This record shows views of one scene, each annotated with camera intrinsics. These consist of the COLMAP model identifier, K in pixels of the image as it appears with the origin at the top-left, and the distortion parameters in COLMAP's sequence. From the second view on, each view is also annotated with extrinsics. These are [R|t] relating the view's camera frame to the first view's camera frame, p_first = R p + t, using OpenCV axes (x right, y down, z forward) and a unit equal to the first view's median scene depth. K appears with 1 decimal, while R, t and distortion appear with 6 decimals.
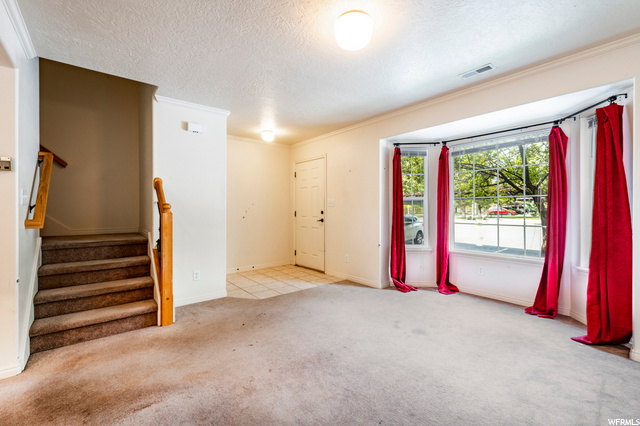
lens RADIAL K [[279.3, 0, 321.7], [0, 279.3, 209.1], [0, 0, 1]] dist [0.004863, 0.000808]
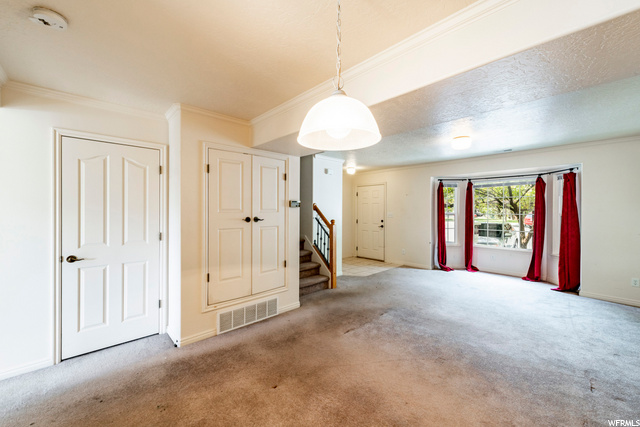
lens RADIAL K [[255.1, 0, 323.4], [0, 255.1, 211.7], [0, 0, 1]] dist [0.014942, 0.000003]
pose [[0.997119, 0.003905, 0.075749, -0.593810], [-0.004334, 0.999976, 0.005495, -0.063216], [-0.075726, -0.005807, 0.997112, -0.484106]]
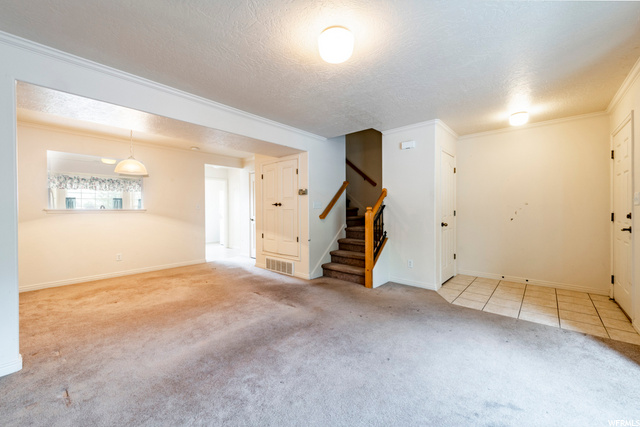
lens RADIAL K [[255.1, 0, 322.0], [0, 255.1, 210.3], [0, 0, 1]] dist [0.014942, 0.000003]
pose [[0.160607, 0.005483, -0.987003, 0.600597], [0.003748, 0.999974, 0.006165, -0.007107], [0.987011, -0.004689, 0.160583, 0.429826]]
